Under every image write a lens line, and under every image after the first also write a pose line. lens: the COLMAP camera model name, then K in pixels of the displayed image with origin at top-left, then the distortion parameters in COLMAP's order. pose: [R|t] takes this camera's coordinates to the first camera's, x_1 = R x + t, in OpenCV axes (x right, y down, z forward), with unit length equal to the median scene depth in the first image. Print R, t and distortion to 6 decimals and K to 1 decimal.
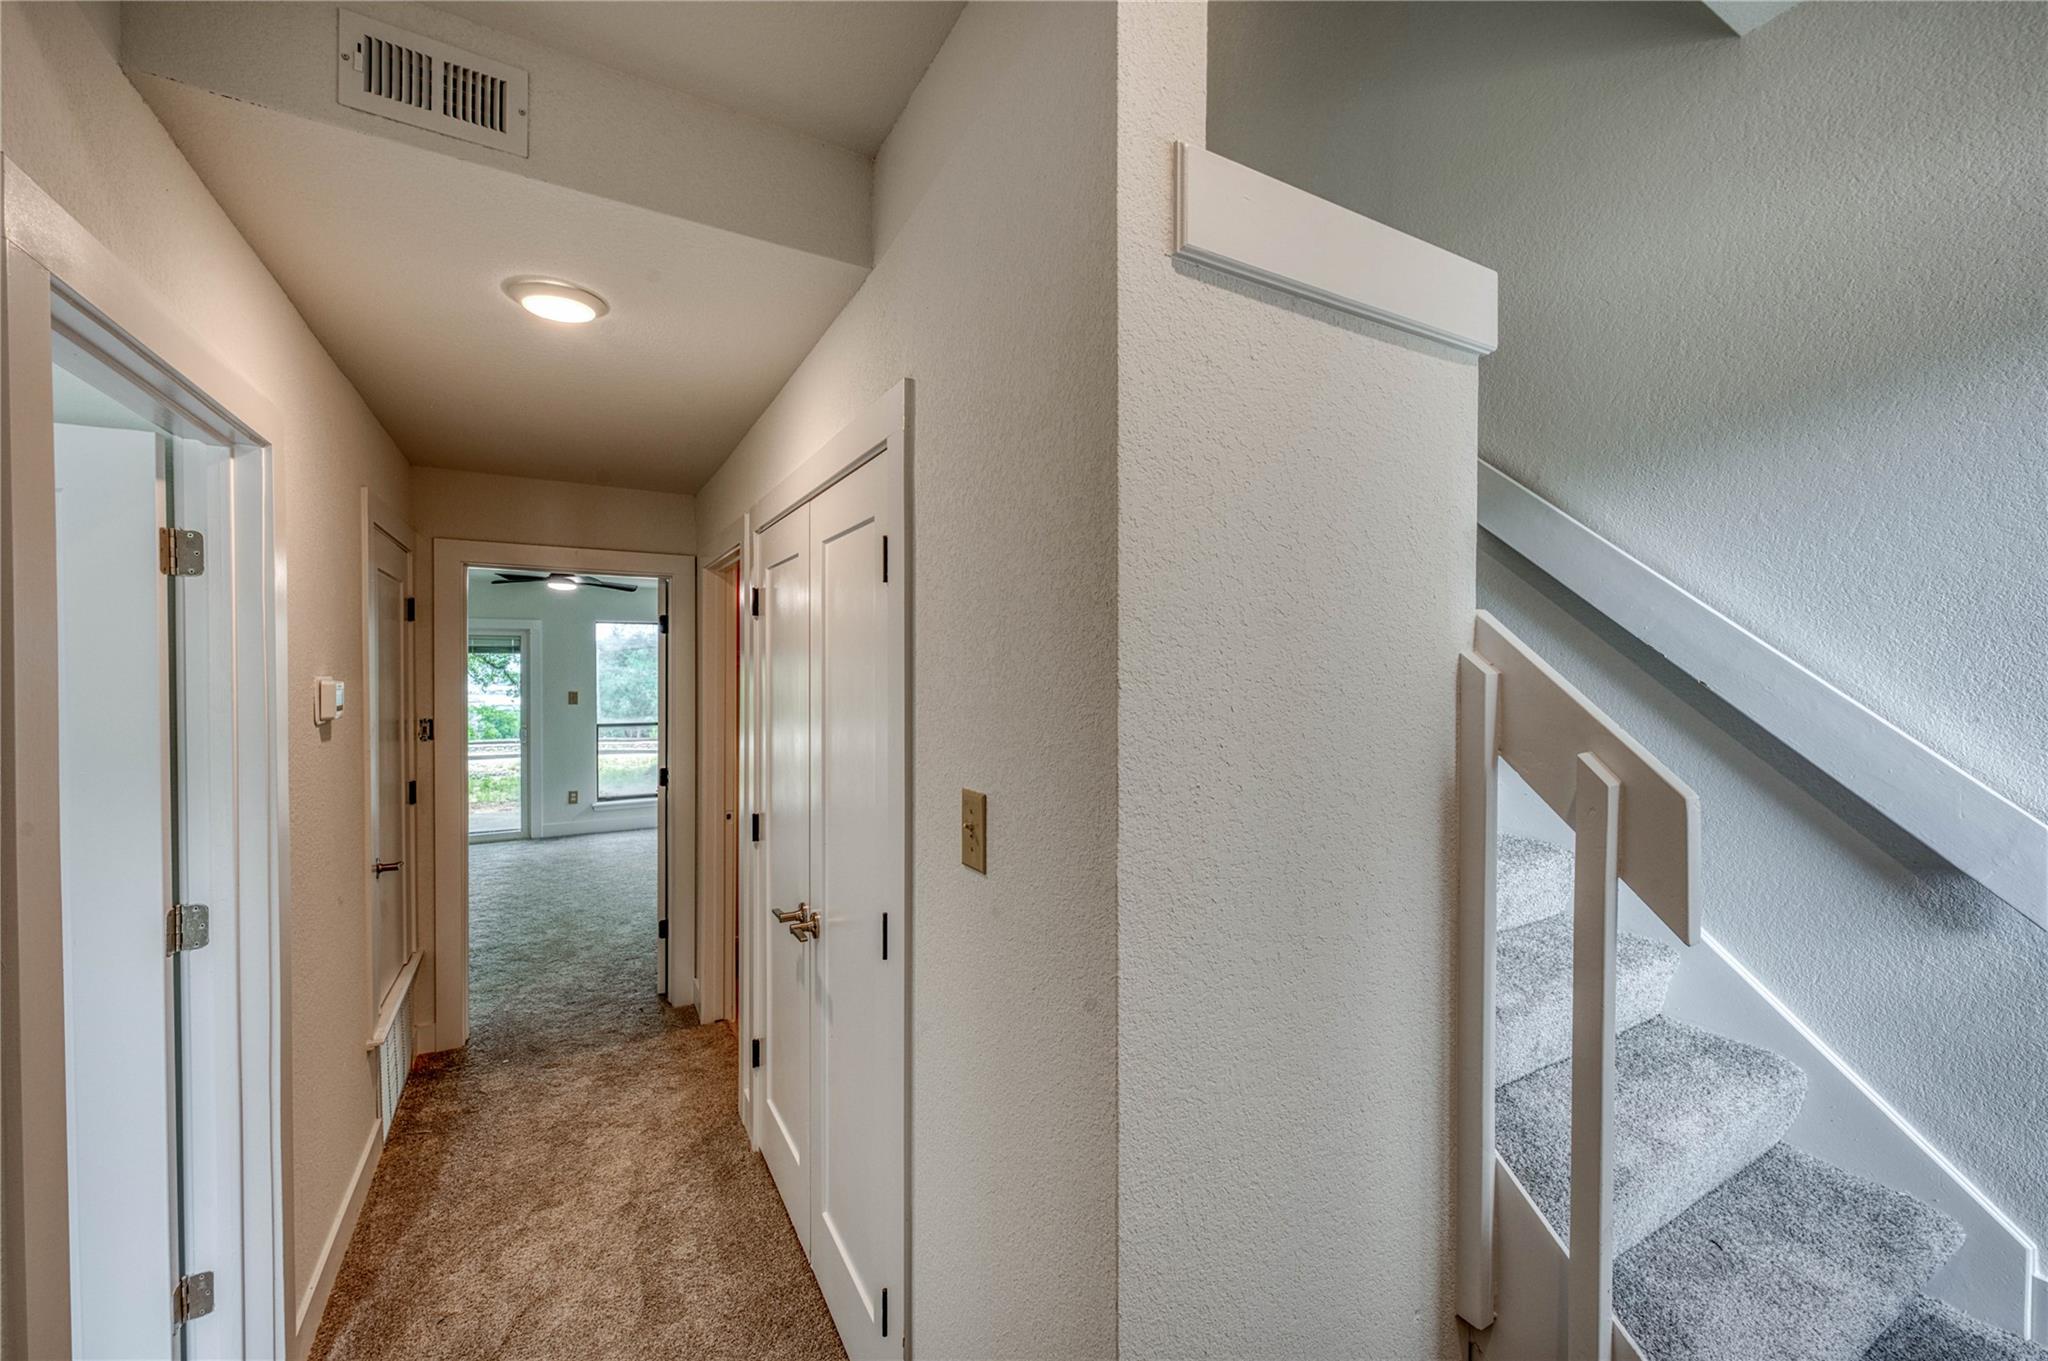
lens RADIAL K [[802.2, 0, 1033.1], [0, 802.2, 684.7], [0, 0, 1]] dist [-0.005166, -0.000304]
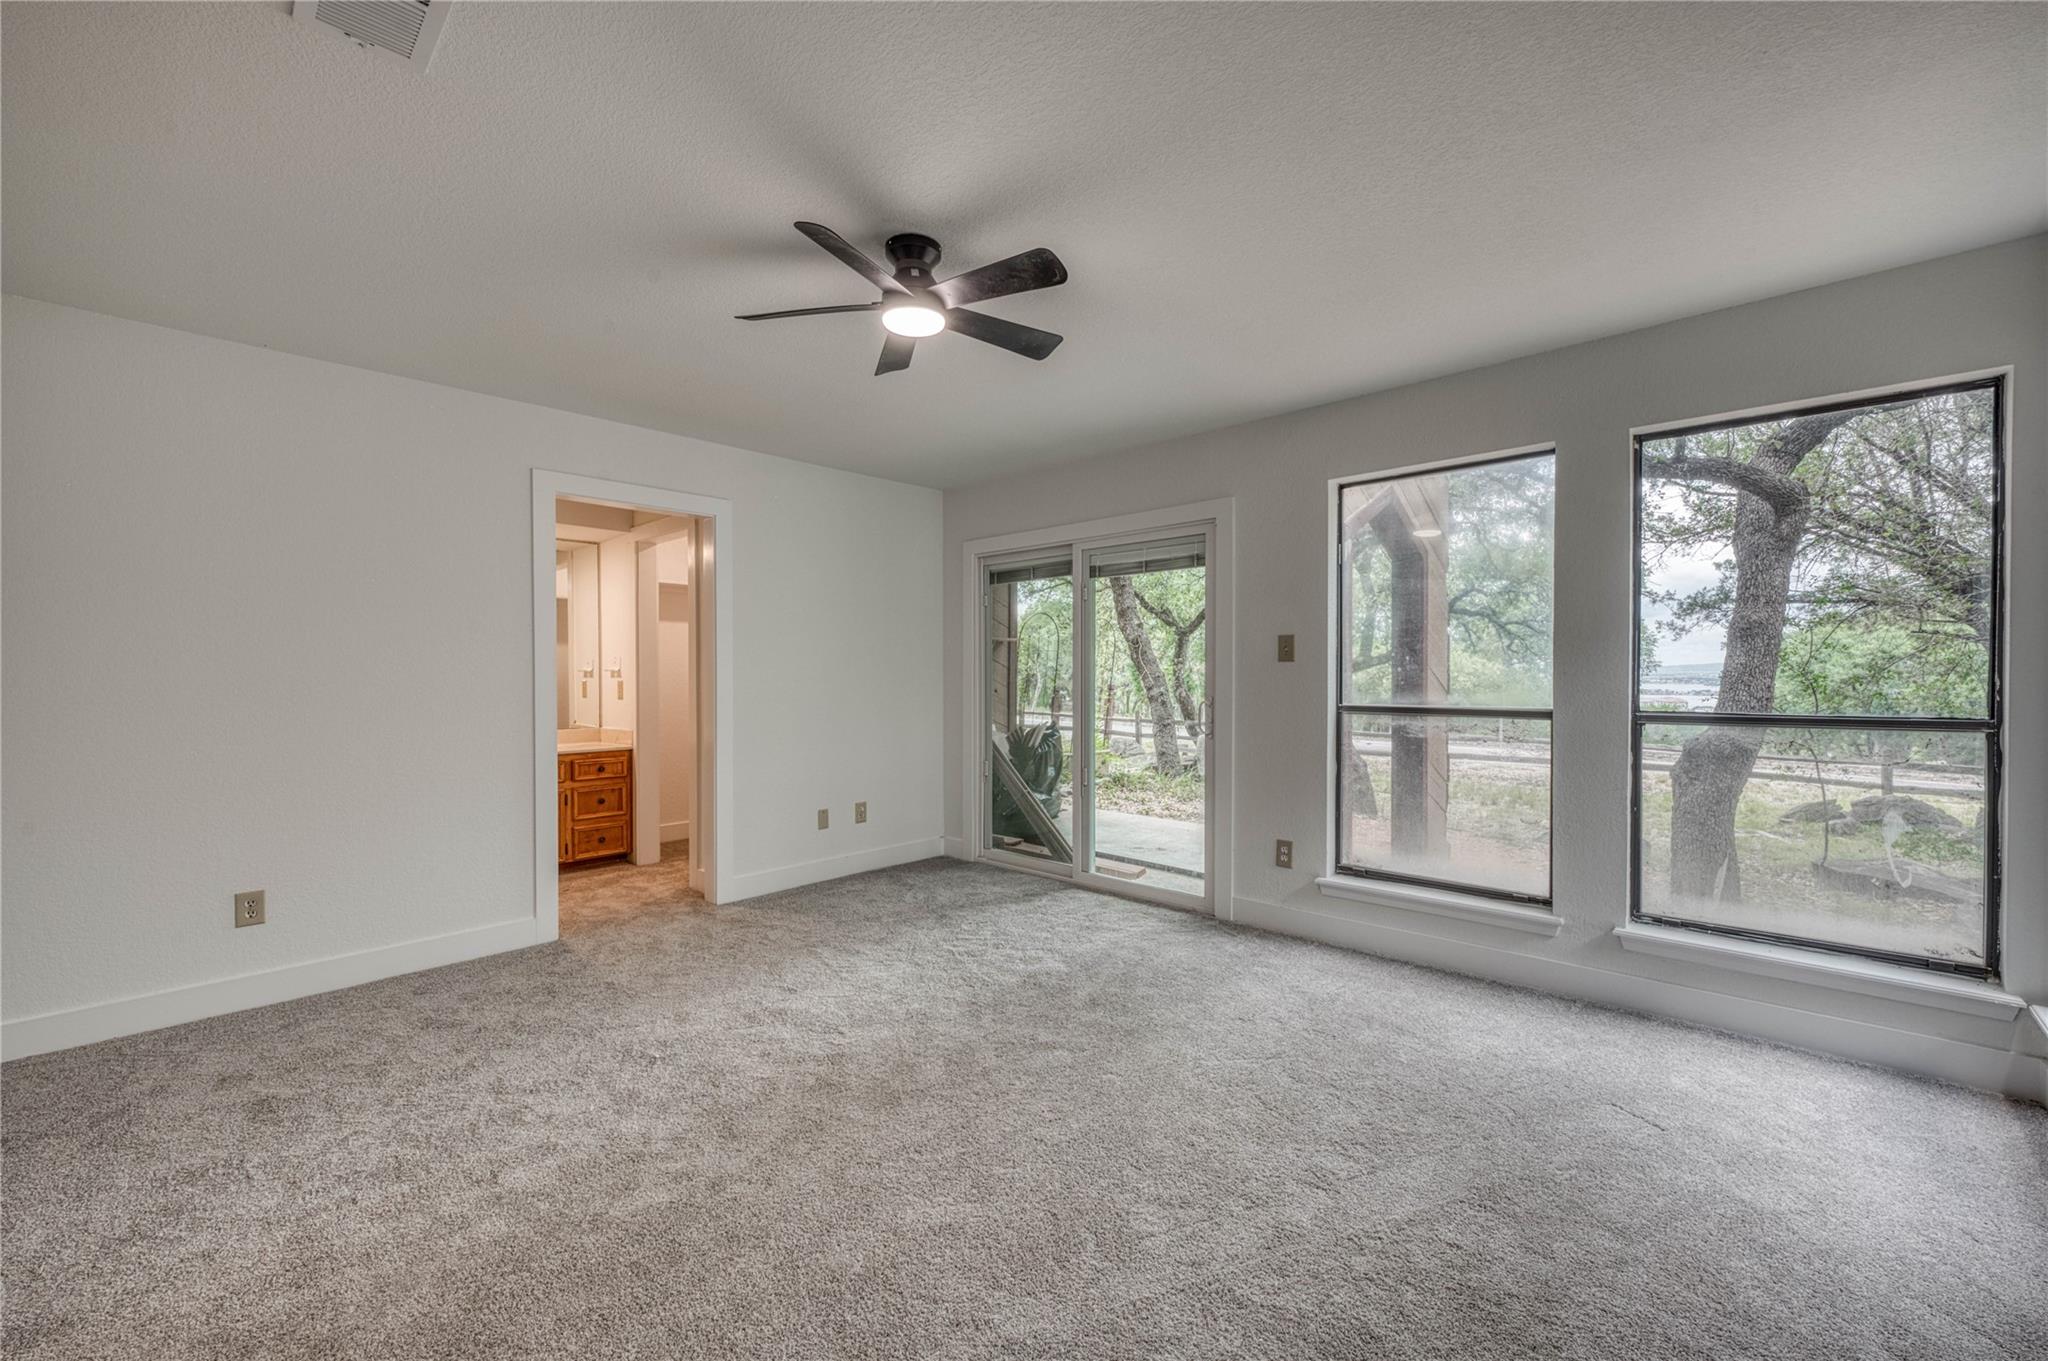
lens RADIAL K [[802.2, 0, 1025.2], [0, 802.2, 680.3], [0, 0, 1]] dist [-0.005166, -0.000304]
pose [[0.287690, 0.000932, -0.957723, -0.157532], [-0.005772, 0.999983, -0.000761, 0.036903], [0.957706, 0.005747, 0.287691, 0.708789]]
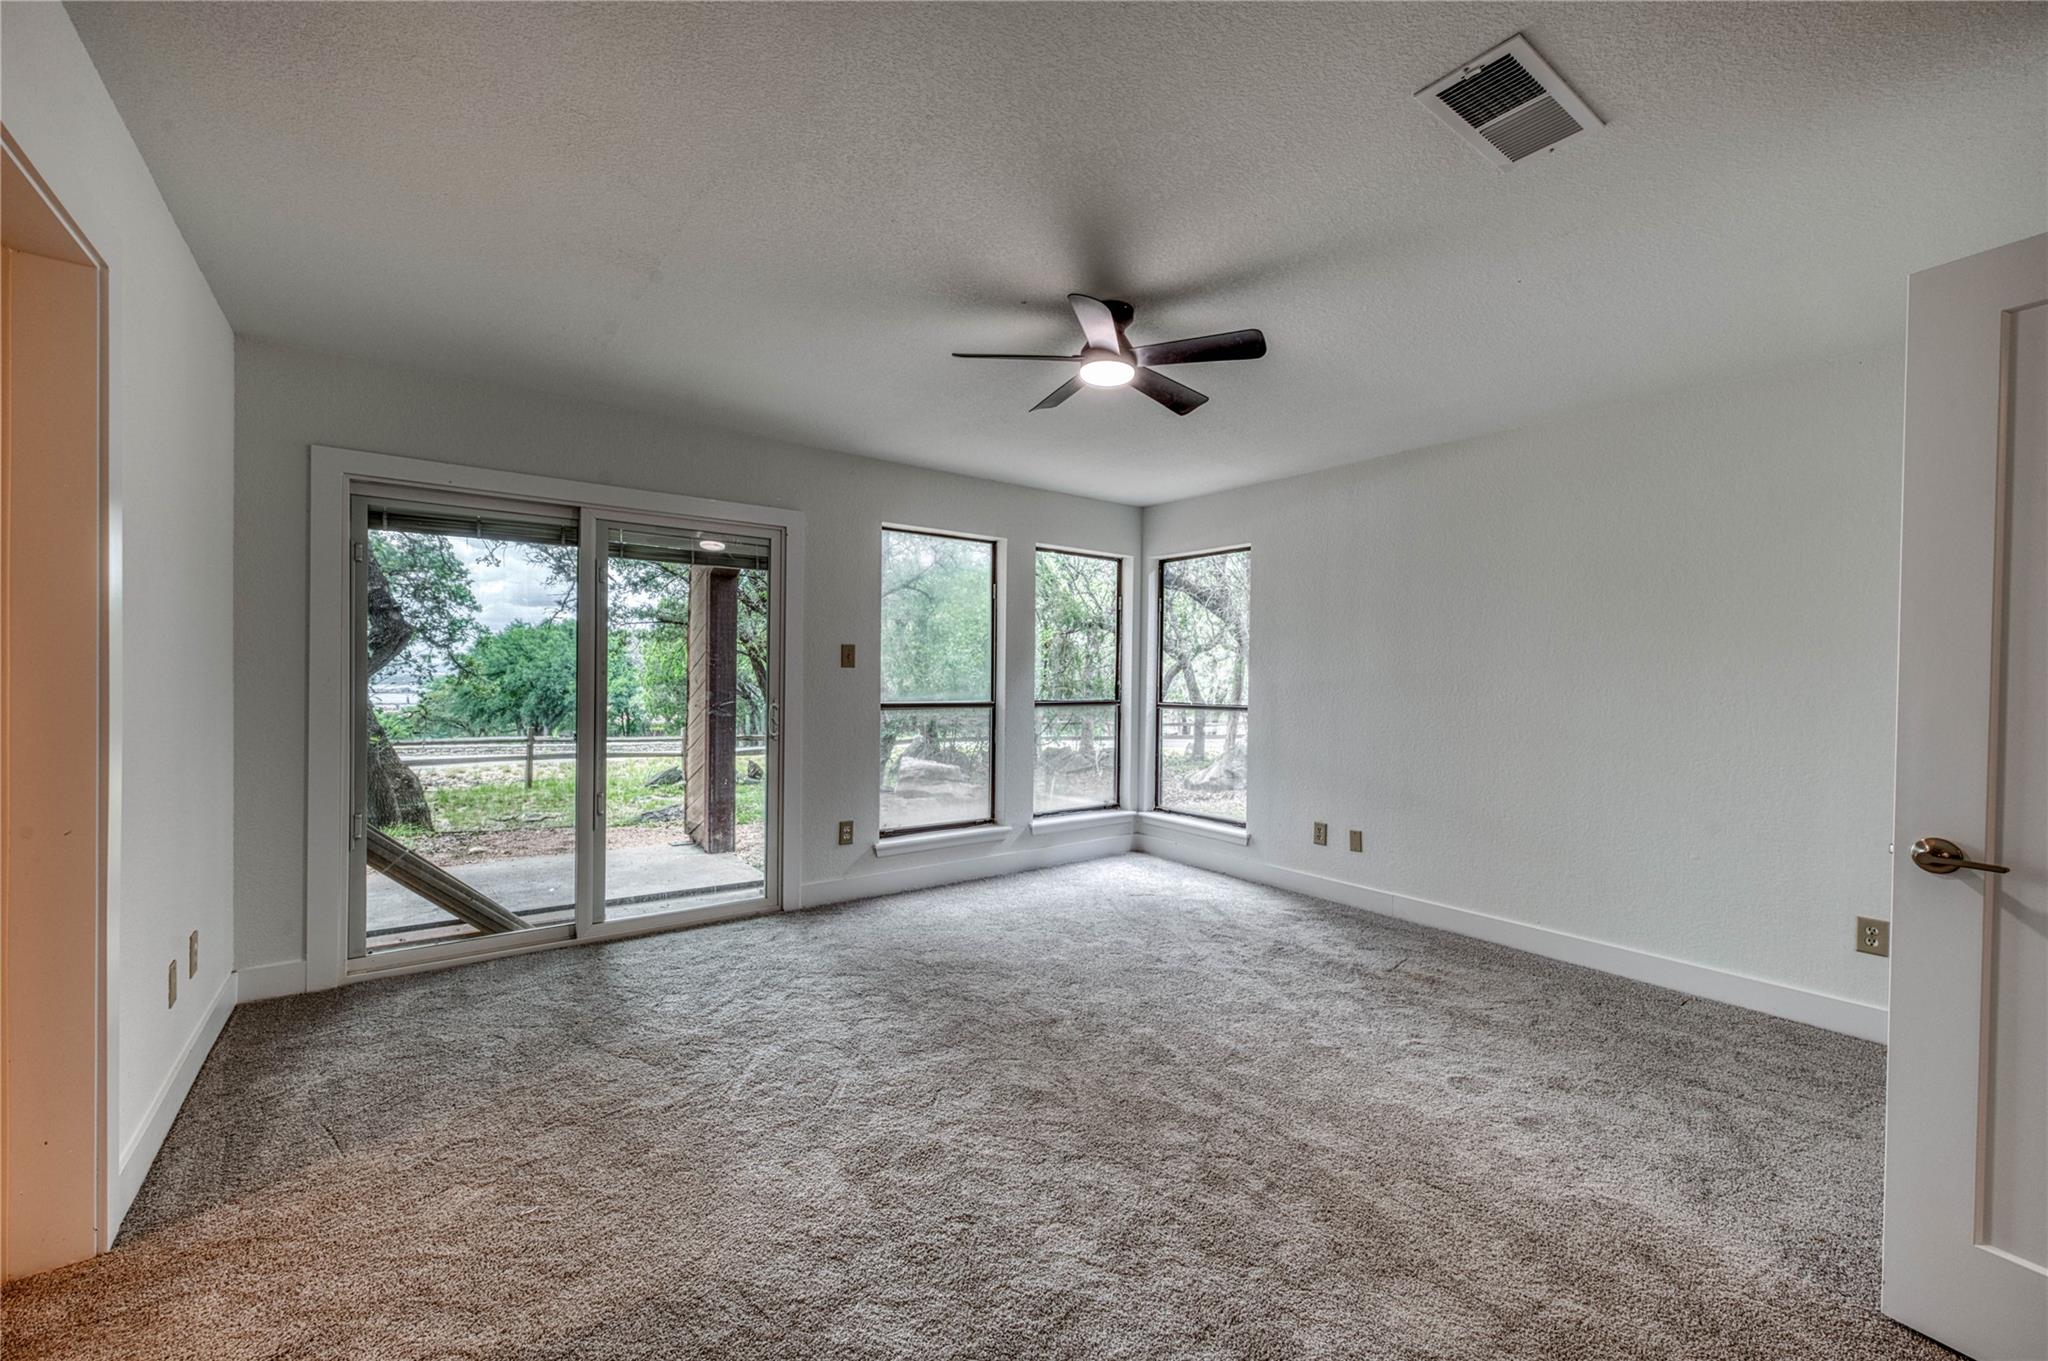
lens RADIAL K [[802.2, 0, 999.8], [0, 802.2, 677.8], [0, 0, 1]] dist [-0.005166, -0.000304]
pose [[0.994393, 0.004931, 0.105633, -0.525698], [-0.003846, 0.999938, -0.010473, 0.037140], [-0.105678, 0.010008, 0.994350, 0.429820]]
